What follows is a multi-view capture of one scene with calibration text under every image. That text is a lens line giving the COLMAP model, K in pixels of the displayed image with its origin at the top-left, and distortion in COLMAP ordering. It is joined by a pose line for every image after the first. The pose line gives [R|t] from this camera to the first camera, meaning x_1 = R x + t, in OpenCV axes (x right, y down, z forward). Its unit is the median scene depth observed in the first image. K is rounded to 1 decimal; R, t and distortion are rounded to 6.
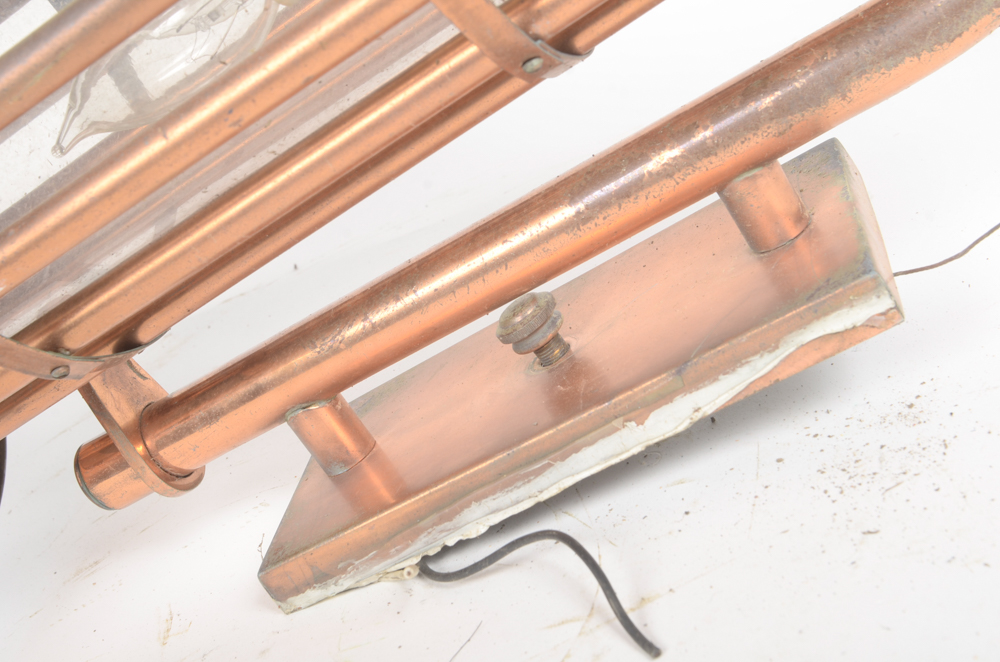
lens RADIAL K [[1488.2, 0, 500.0], [0, 1488.2, 331.0], [0, 0, 1]] dist [-0.023078, 0.130343]
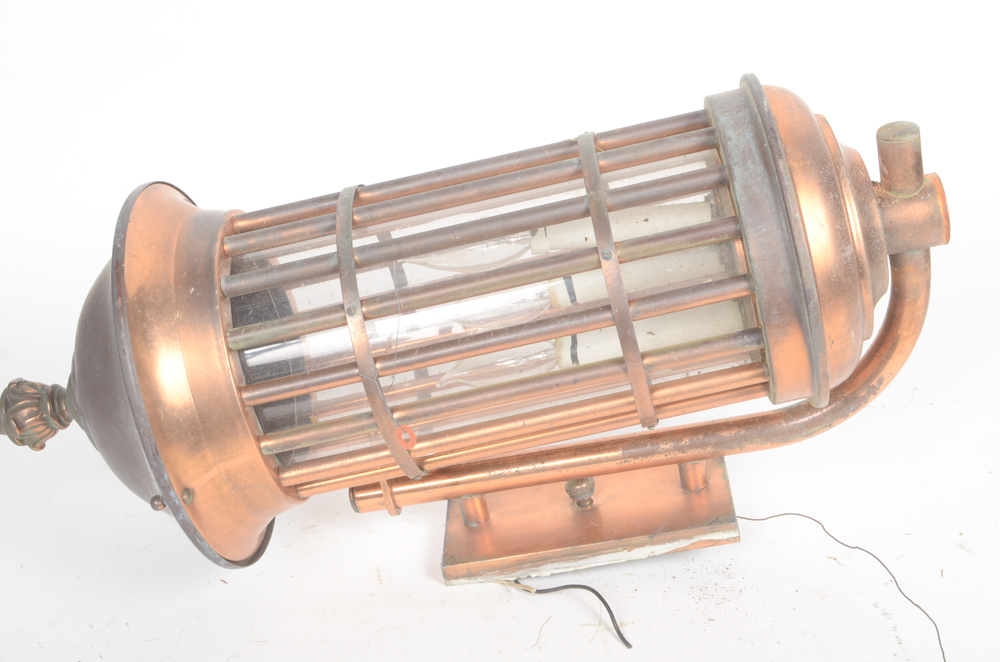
lens RADIAL K [[1488.2, 0, 500.0], [0, 1488.2, 331.0], [0, 0, 1]] dist [-0.023078, 0.130343]
pose [[0.928232, 0.266594, 0.259446, -0.812416], [-0.282384, 0.958978, 0.024901, -0.279632], [-0.242165, -0.096377, 0.965436, -1.253120]]
